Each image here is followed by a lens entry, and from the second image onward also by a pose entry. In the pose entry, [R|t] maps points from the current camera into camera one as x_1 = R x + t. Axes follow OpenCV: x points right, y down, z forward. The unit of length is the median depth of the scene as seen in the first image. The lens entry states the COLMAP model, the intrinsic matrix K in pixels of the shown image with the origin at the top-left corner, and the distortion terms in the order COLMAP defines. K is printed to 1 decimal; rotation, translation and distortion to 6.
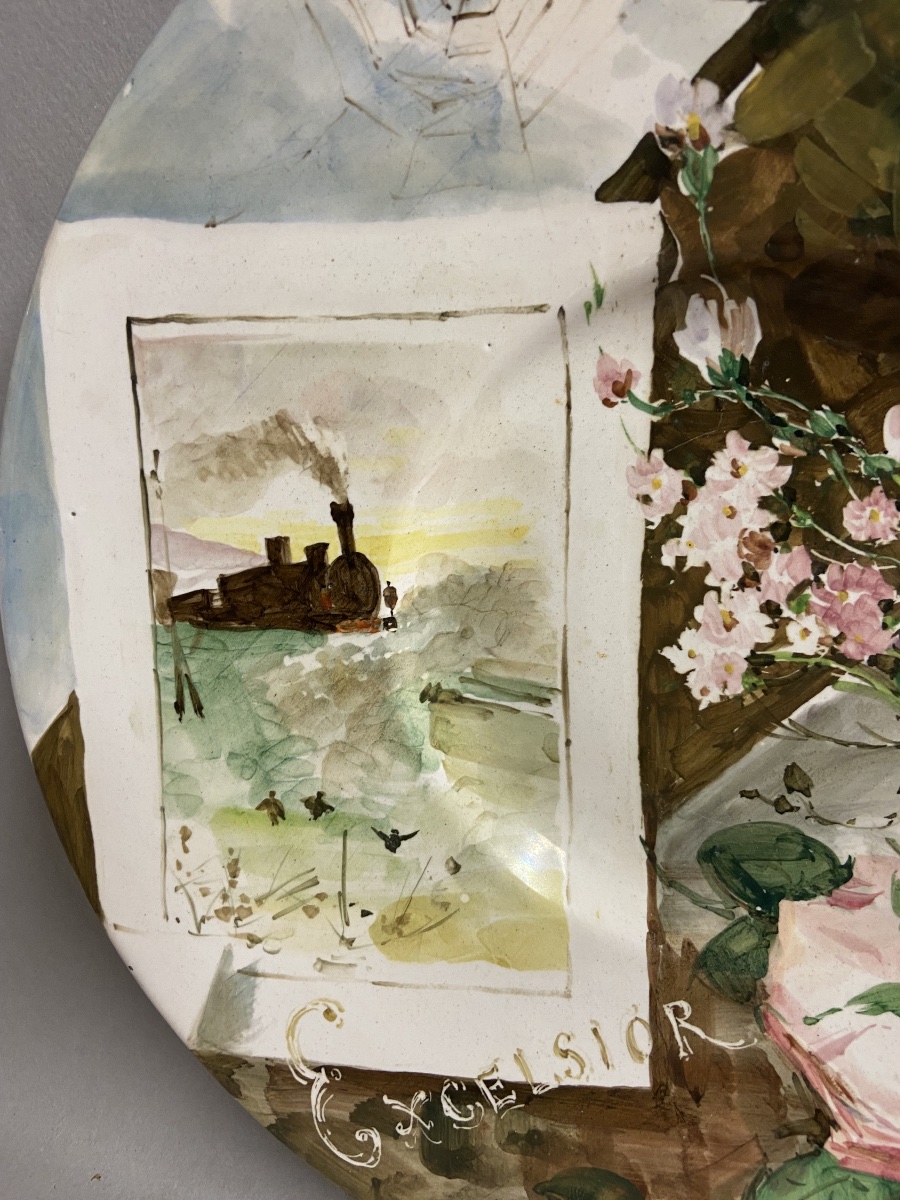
lens RADIAL K [[907.8, 0, 453.0], [0, 907.8, 591.5], [0, 0, 1]] dist [0.112541, -0.167609]
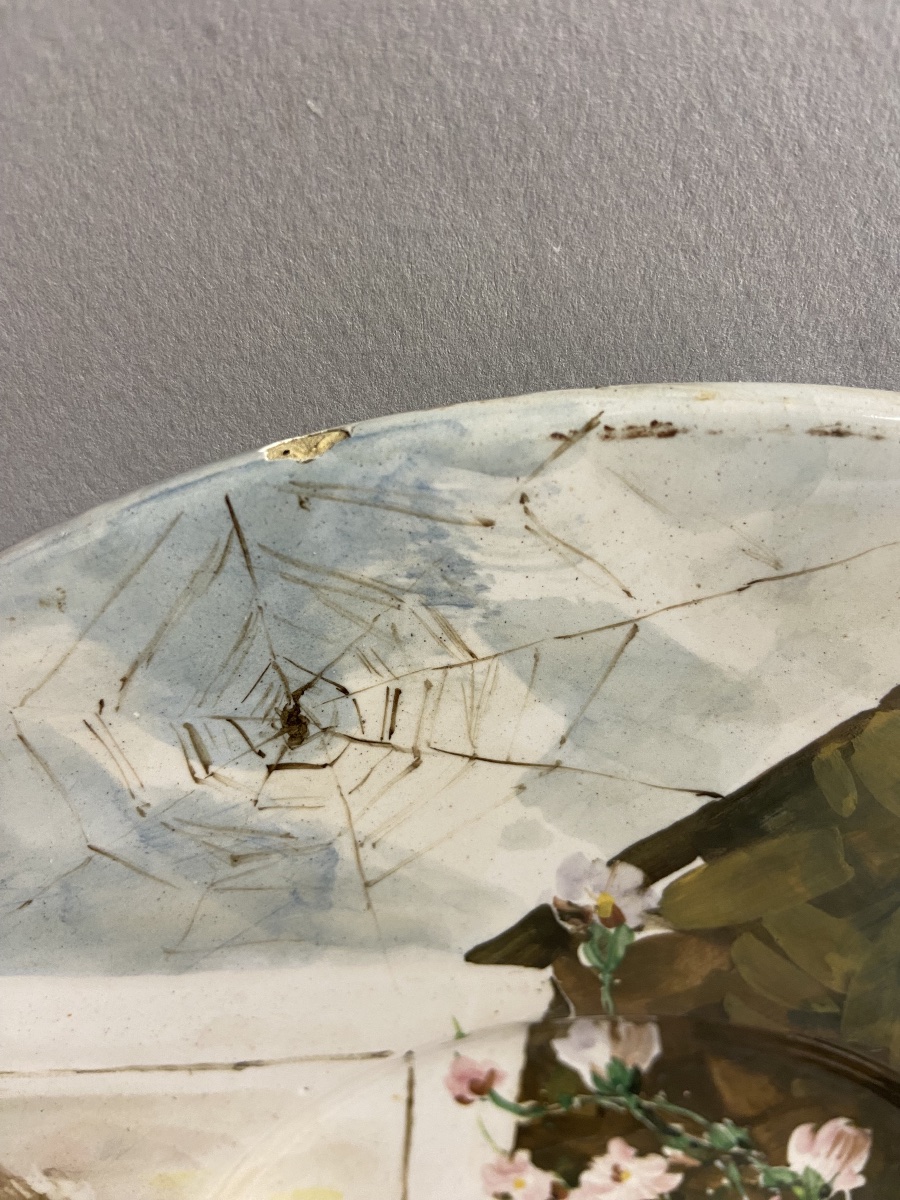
lens RADIAL K [[934.8, 0, 450.9], [0, 934.8, 560.8], [0, 0, 1]] dist [0.063674, -0.113277]
pose [[0.969948, 0.010139, 0.243102, -0.030747], [-0.033090, 0.995345, 0.090514, -0.697108], [-0.241053, -0.095838, 0.965768, 0.292019]]
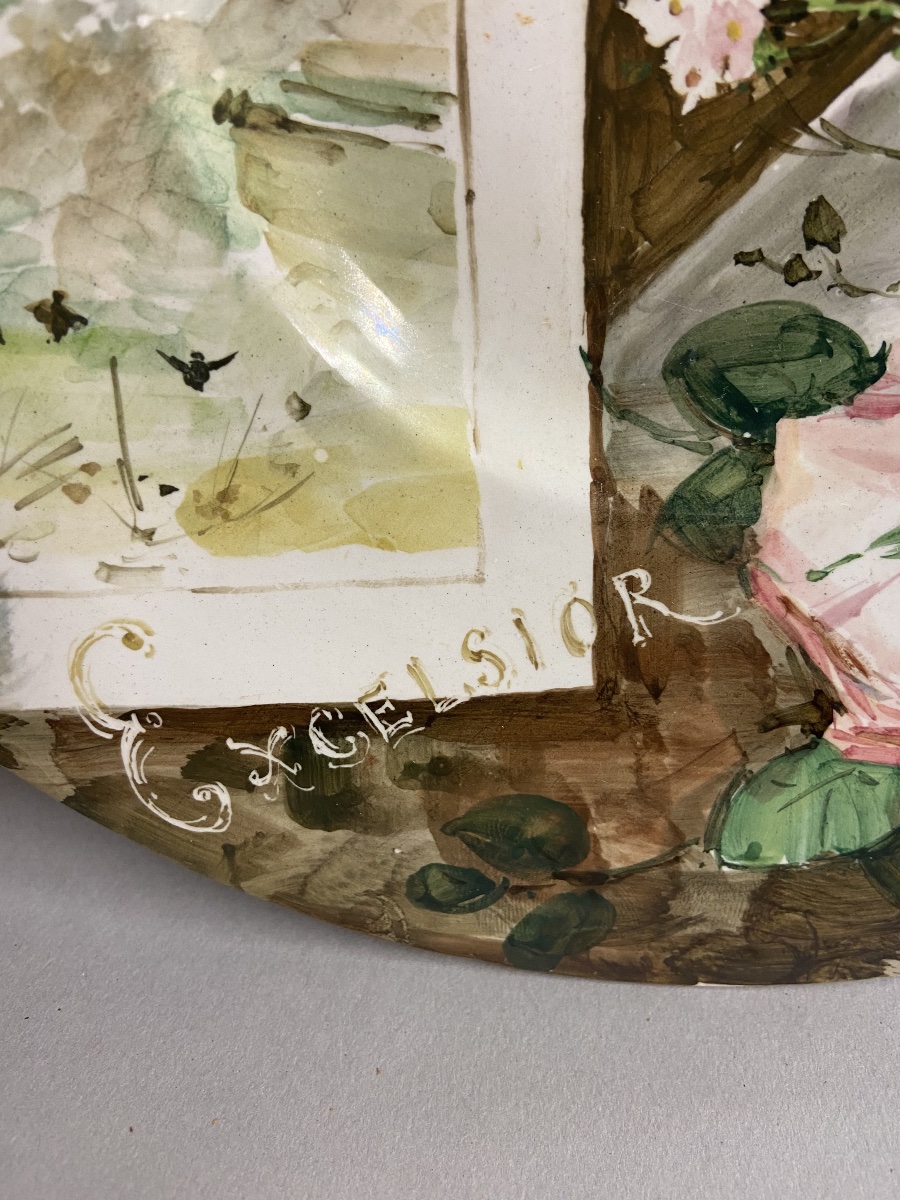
lens RADIAL K [[907.8, 0, 457.6], [0, 907.8, 576.6], [0, 0, 1]] dist [0.112541, -0.167609]
pose [[0.985750, -0.079644, 0.148167, 0.005918], [0.034871, 0.958430, 0.283189, 0.249338], [-0.164562, -0.273987, 0.947550, 0.362785]]
